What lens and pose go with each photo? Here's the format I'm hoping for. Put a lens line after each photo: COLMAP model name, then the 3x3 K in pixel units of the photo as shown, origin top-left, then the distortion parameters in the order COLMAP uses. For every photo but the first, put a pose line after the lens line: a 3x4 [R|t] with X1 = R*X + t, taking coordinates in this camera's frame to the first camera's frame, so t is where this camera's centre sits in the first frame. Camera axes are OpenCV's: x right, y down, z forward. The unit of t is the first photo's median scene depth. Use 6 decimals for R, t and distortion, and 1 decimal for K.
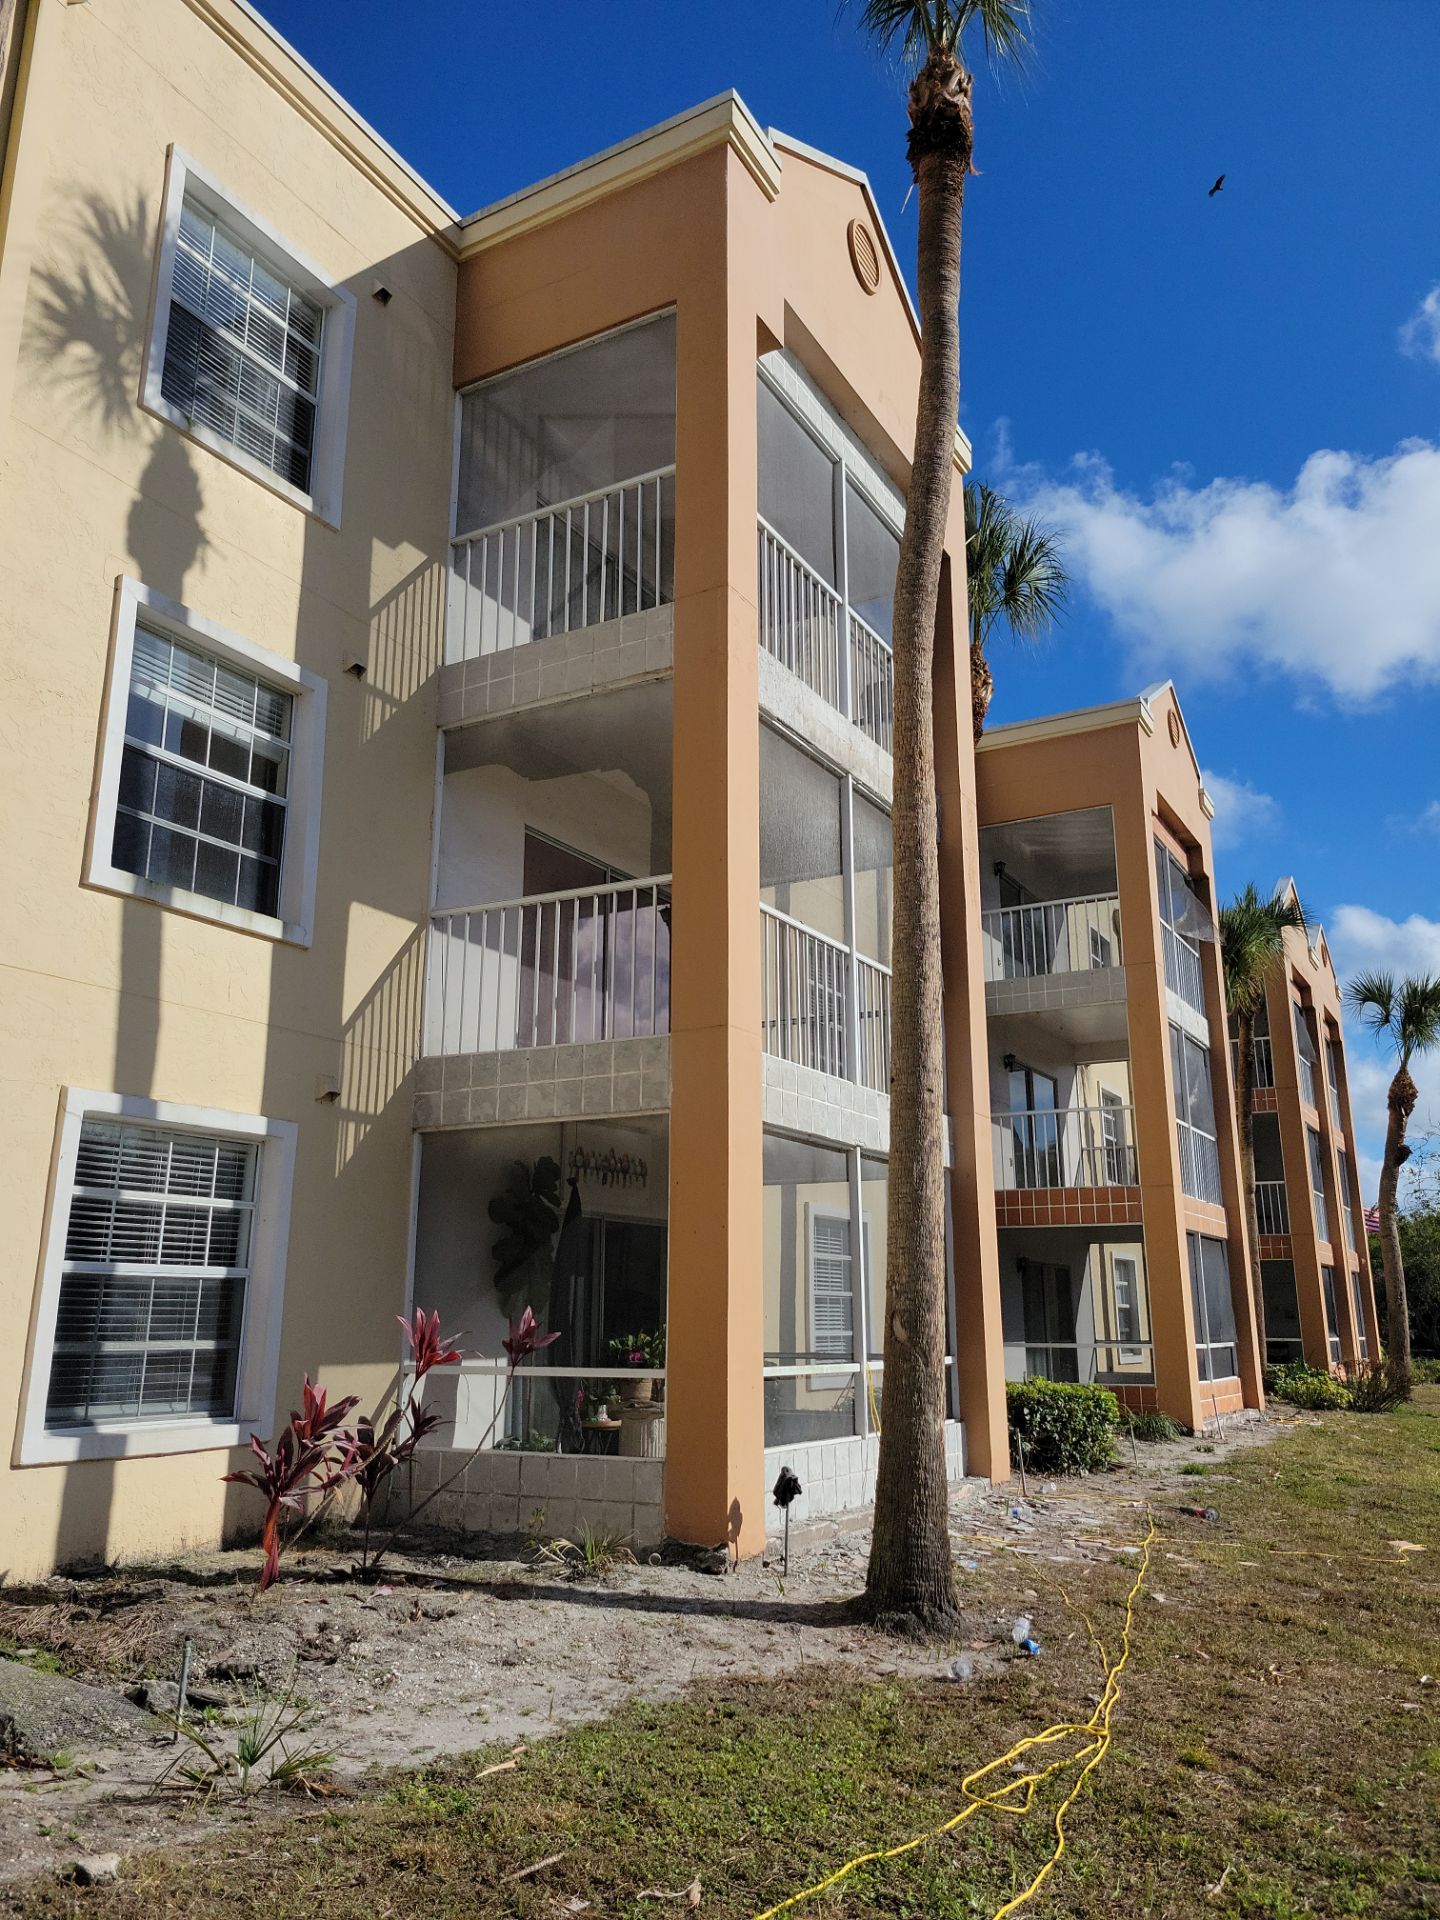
lens RADIAL K [[1461.6, 0, 712.2], [0, 1461.6, 953.6], [0, 0, 1]] dist [0.050223, 0.001336]
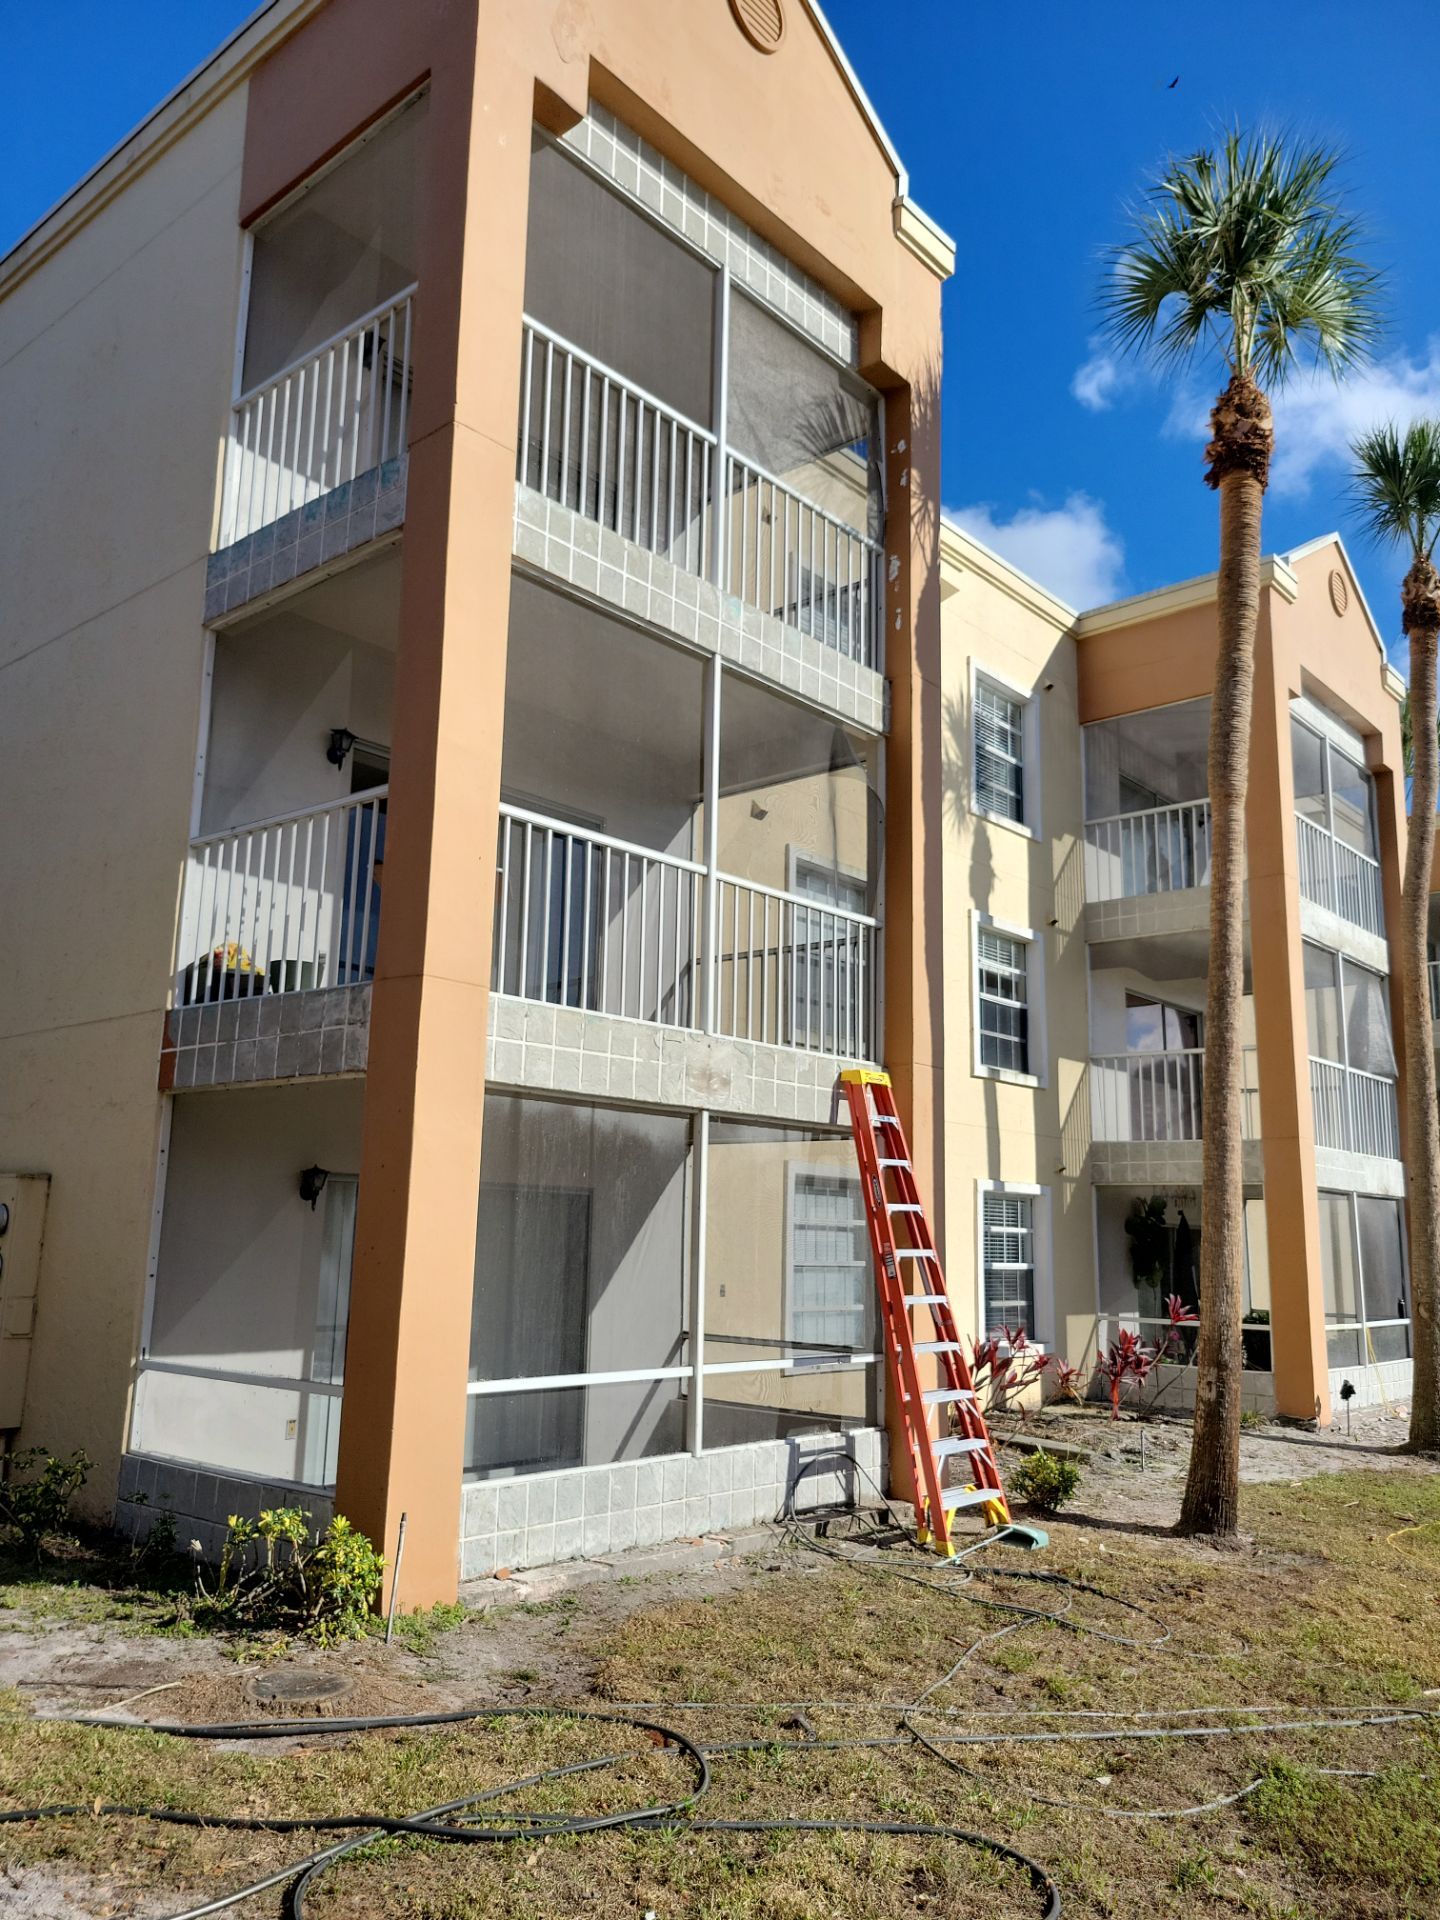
lens RADIAL K [[1461.6, 0, 717.0], [0, 1461.6, 976.4], [0, 0, 1]] dist [0.050223, 0.001336]
pose [[0.980568, -0.015605, -0.195556, -0.321417], [0.027222, 0.998011, 0.056858, -0.261188], [0.194280, -0.061076, 0.979043, -0.866050]]
